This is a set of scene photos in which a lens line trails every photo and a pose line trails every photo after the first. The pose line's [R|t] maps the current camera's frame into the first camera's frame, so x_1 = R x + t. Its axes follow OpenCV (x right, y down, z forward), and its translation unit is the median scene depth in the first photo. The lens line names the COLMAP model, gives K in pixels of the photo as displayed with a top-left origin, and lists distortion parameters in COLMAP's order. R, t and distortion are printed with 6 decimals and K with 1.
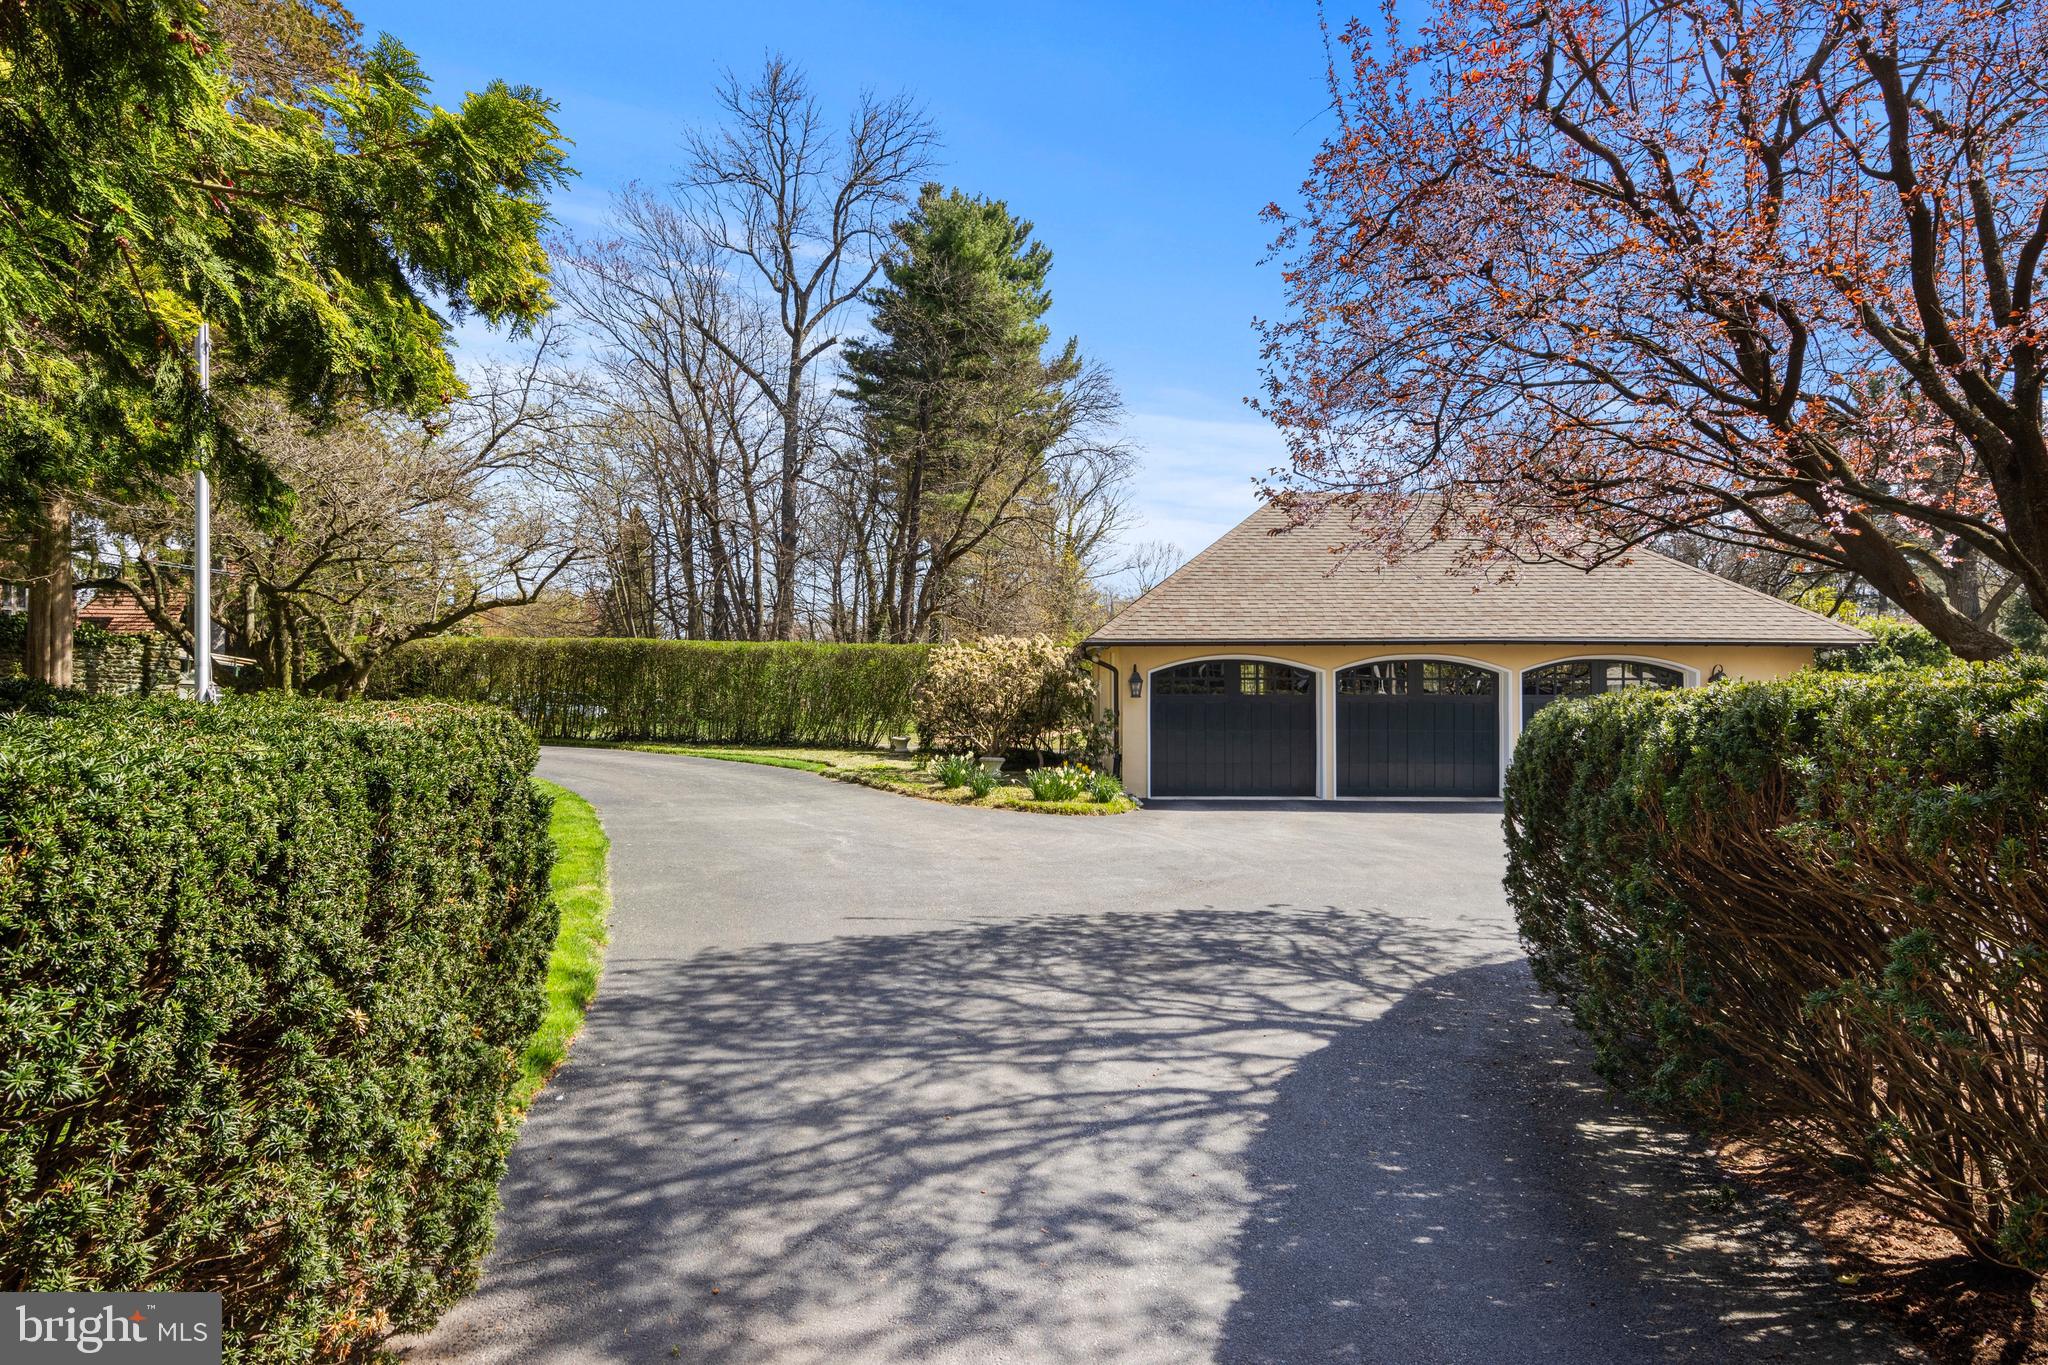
lens RADIAL K [[1043.3, 0, 1025.5], [0, 1043.3, 681.8], [0, 0, 1]] dist [0.009584, -0.001144]
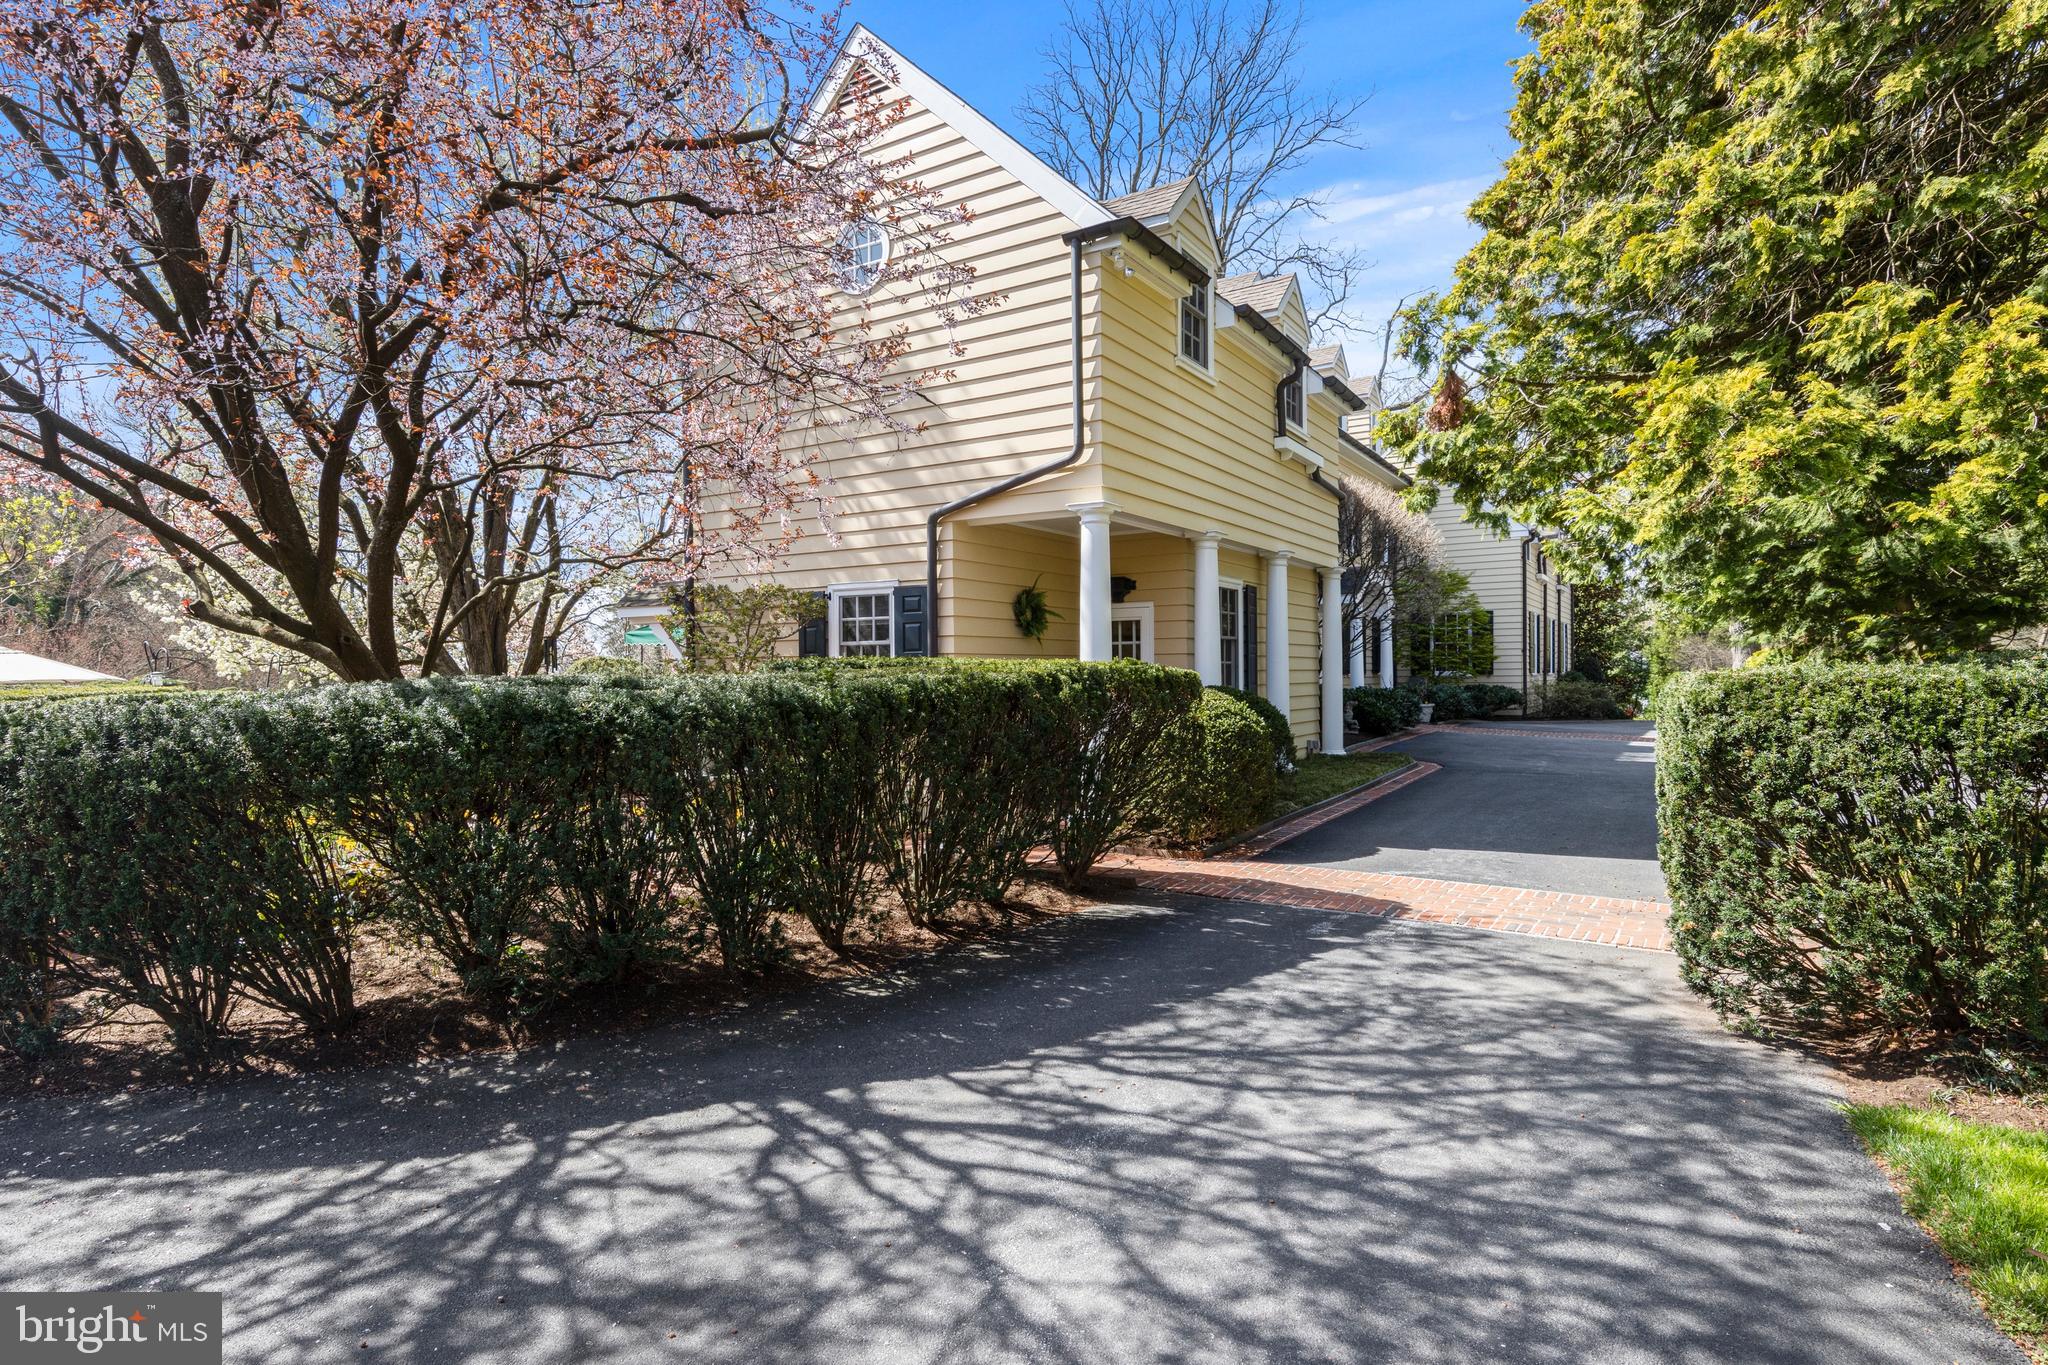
lens RADIAL K [[1043.3, 0, 1025.4], [0, 1043.3, 676.8], [0, 0, 1]] dist [0.009584, -0.001144]
pose [[-0.834002, 0.001675, 0.551758, -0.318553], [0.007189, 0.999943, 0.007831, 0.008160], [-0.551714, 0.010497, -0.833967, 1.802347]]
